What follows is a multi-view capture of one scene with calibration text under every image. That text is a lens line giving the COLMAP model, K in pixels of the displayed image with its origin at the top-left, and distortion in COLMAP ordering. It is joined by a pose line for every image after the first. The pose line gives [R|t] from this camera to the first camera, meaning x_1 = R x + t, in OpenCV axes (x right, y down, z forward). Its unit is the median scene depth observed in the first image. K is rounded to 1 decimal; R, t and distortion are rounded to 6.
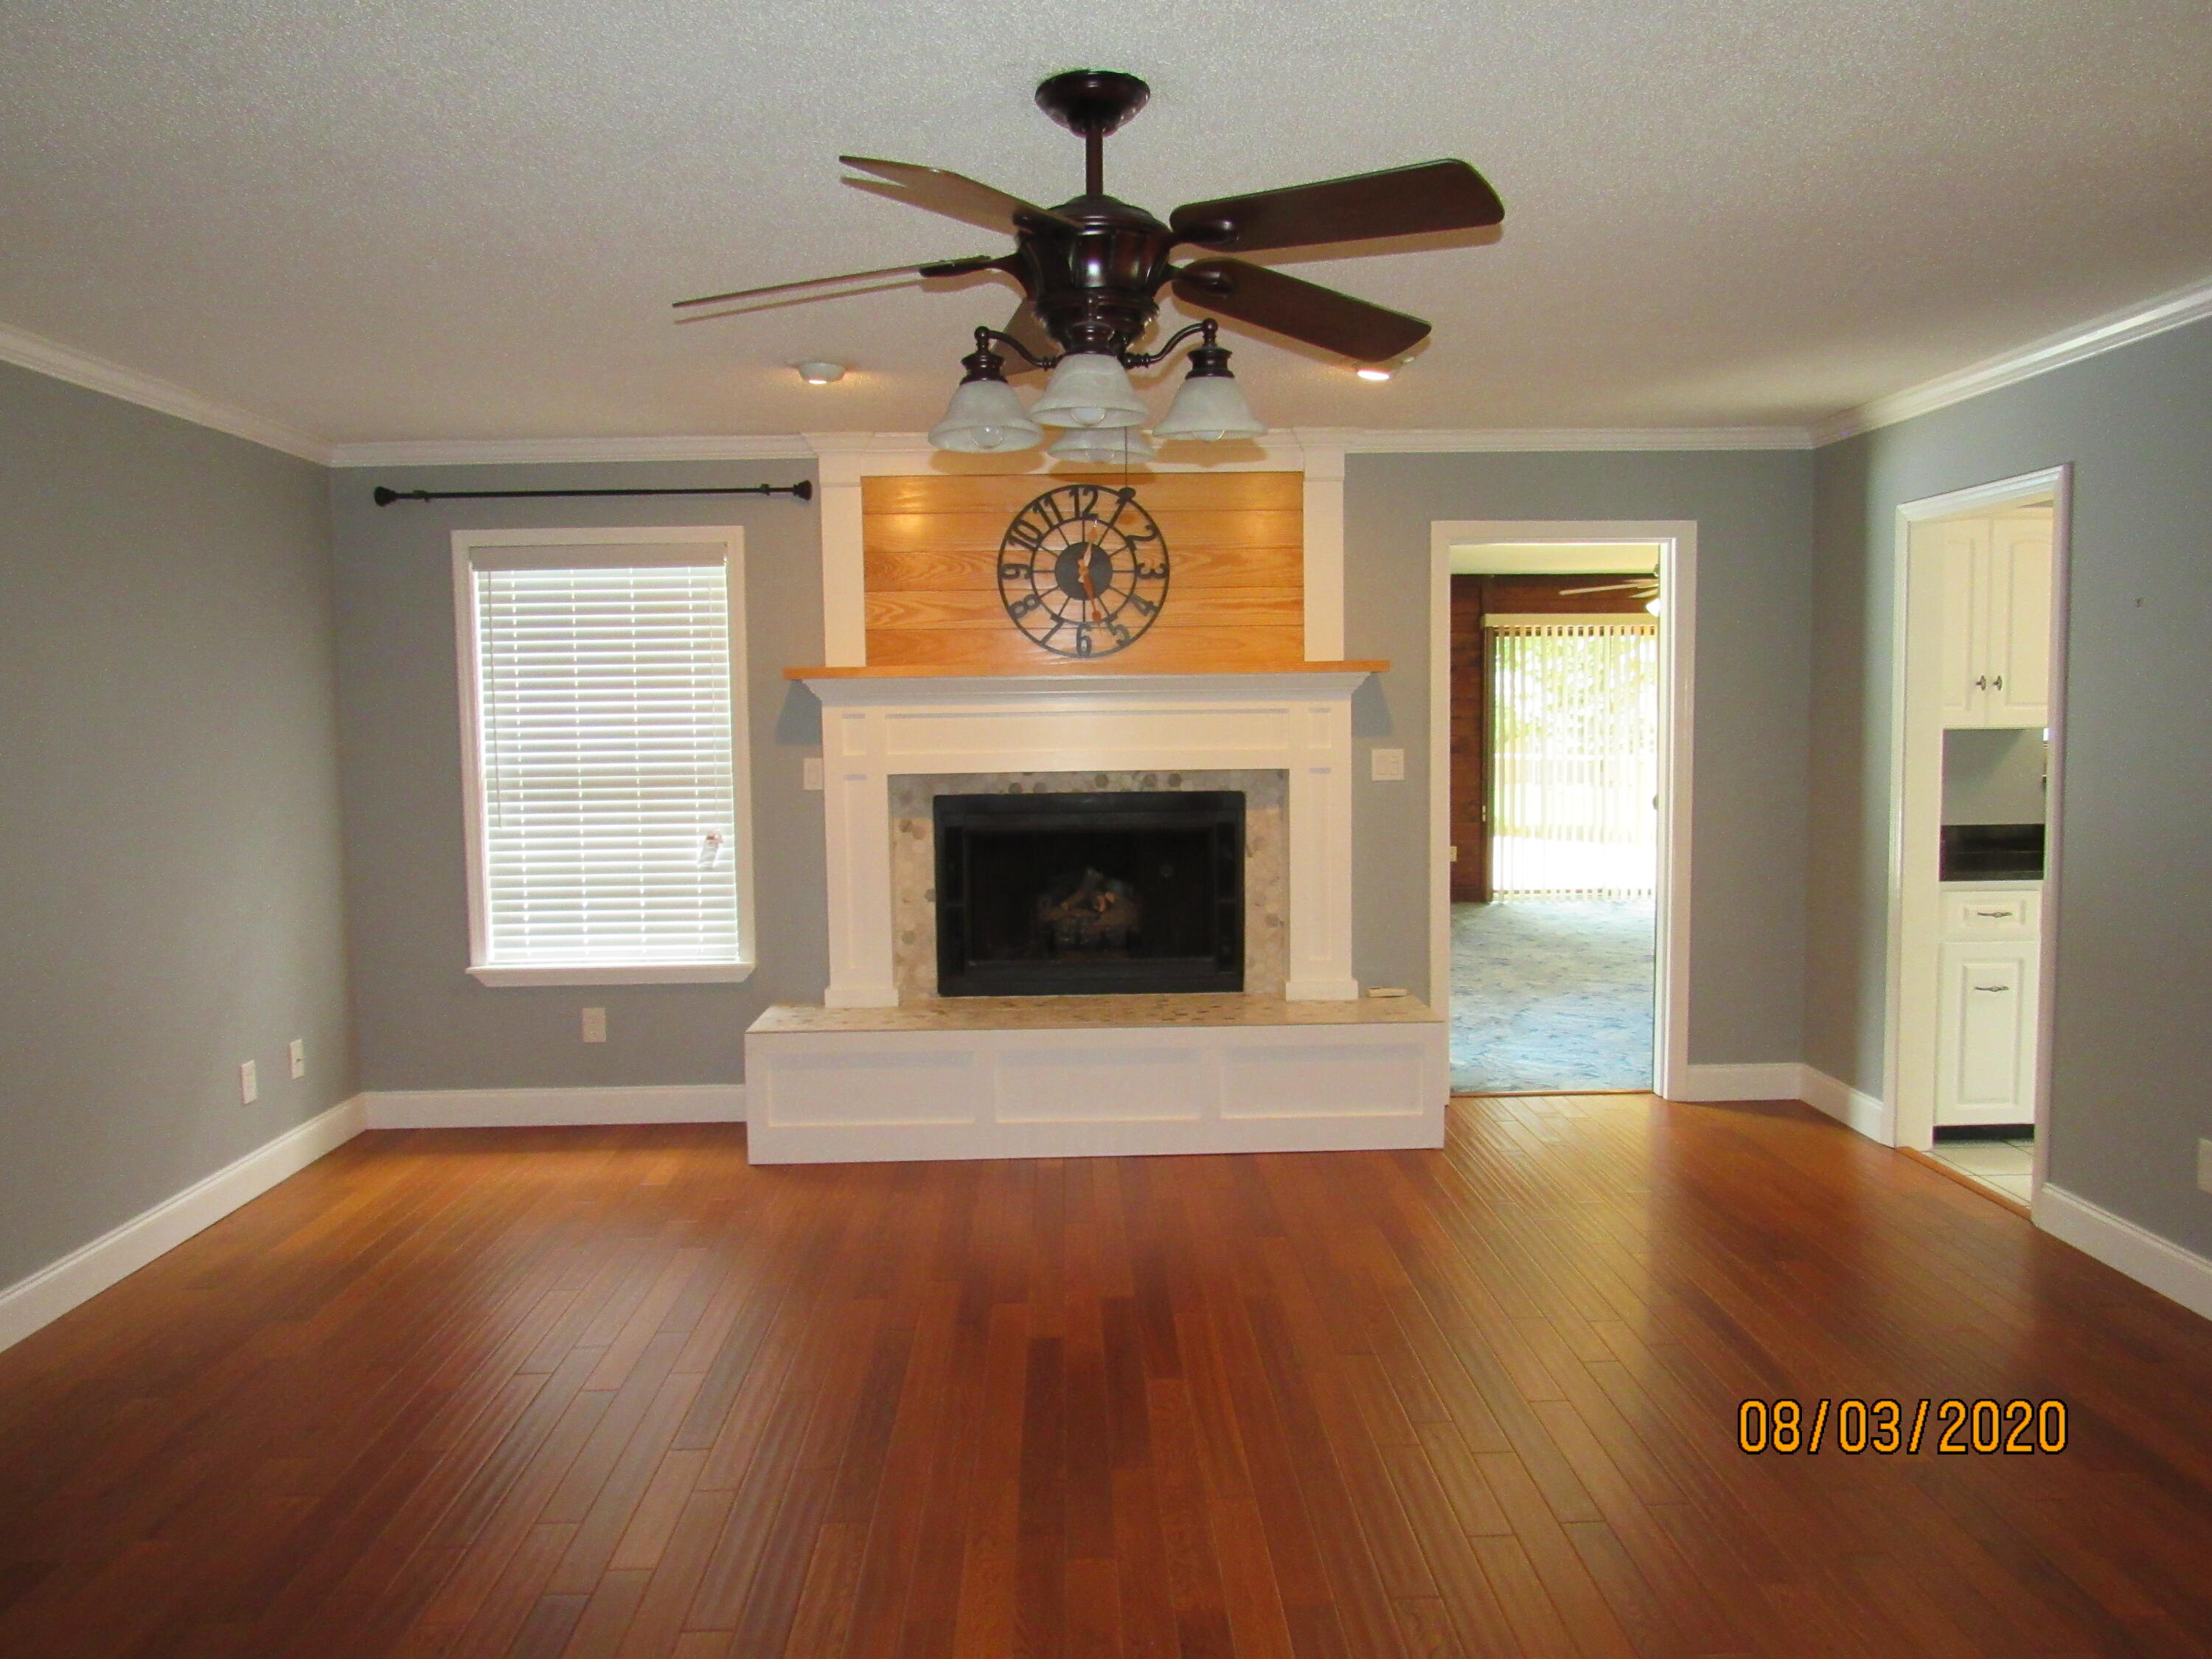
lens RADIAL K [[1586.8, 0, 1106.0], [0, 1586.8, 829.5], [0, 0, 1]] dist [-0.016694, 0.001632]
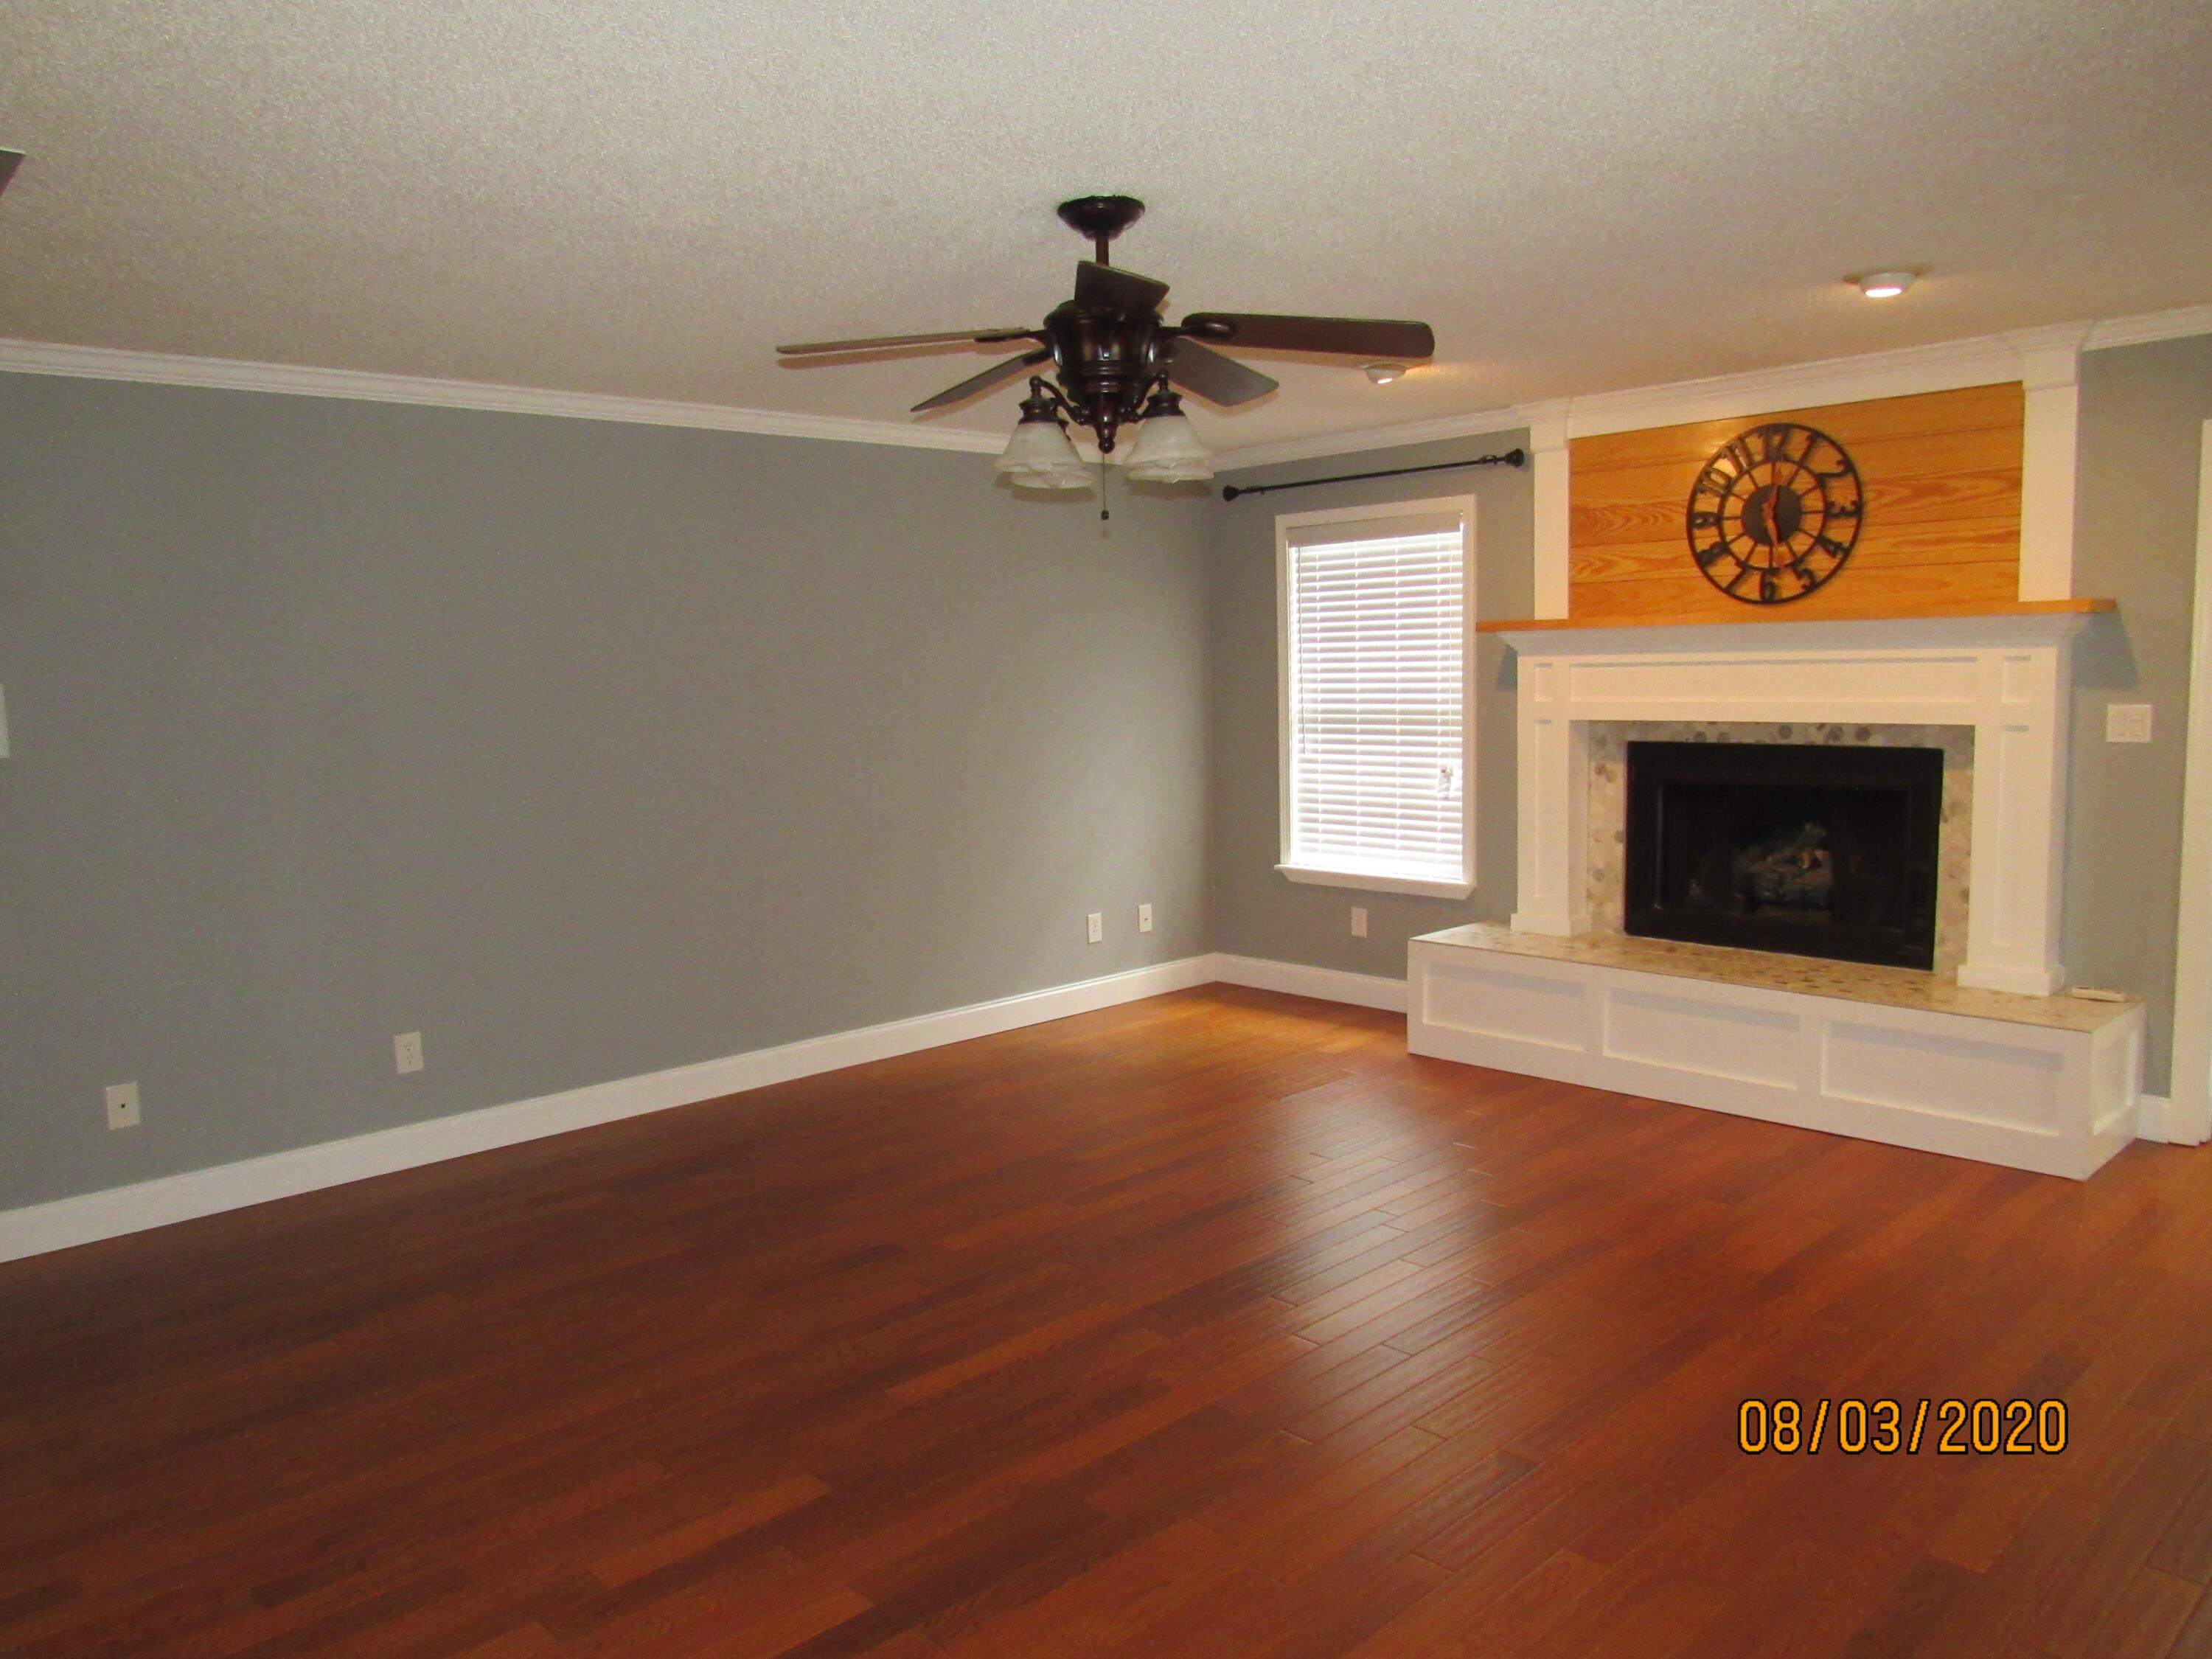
lens RADIAL K [[1608.2, 0, 1106.0], [0, 1608.2, 829.5], [0, 0, 1]] dist [-0.011728, 0.004564]
pose [[0.670663, 0.075916, -0.737867, 0.448660], [-0.043804, 0.997066, 0.062770, -0.015092], [0.740467, -0.009776, 0.672021, 0.040801]]
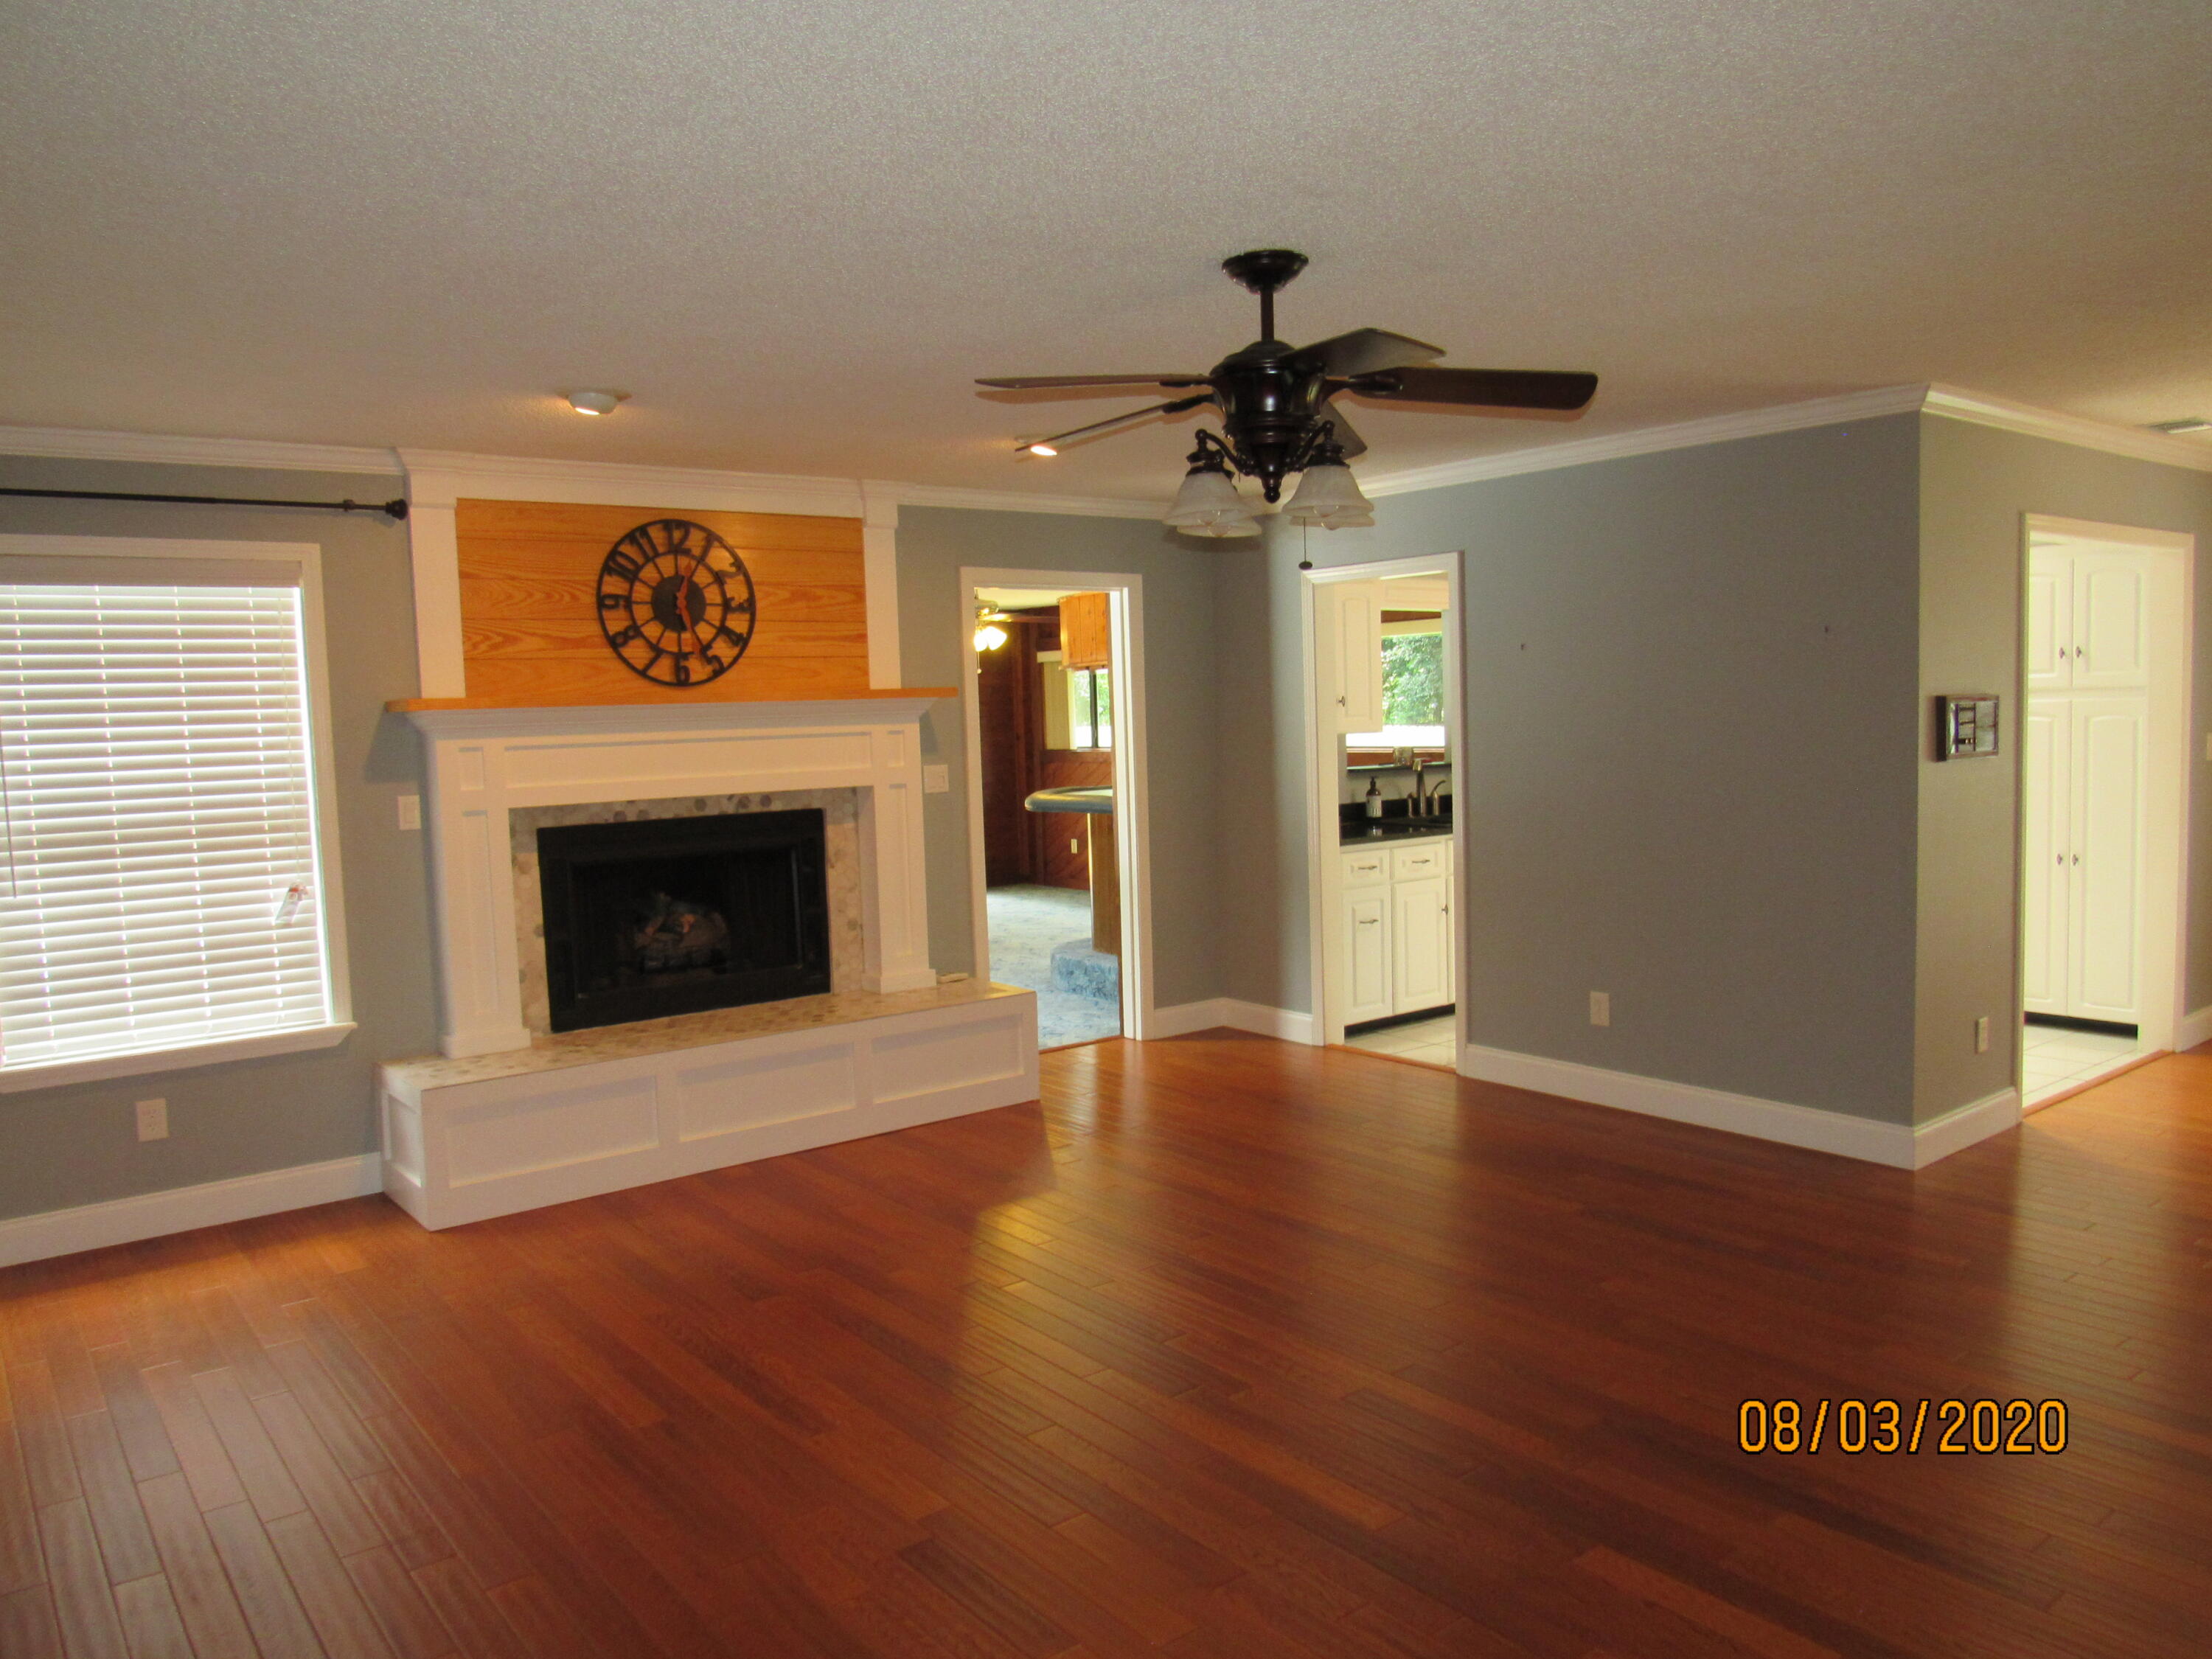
lens RADIAL K [[1585.5, 0, 1106.0], [0, 1585.5, 829.5], [0, 0, 1]] dist [-0.026505, 0.005135]
pose [[0.802298, -0.057938, 0.594105, -0.410694], [0.067595, 0.997695, 0.006015, -0.003050], [-0.593084, 0.035332, 0.804365, 0.010655]]
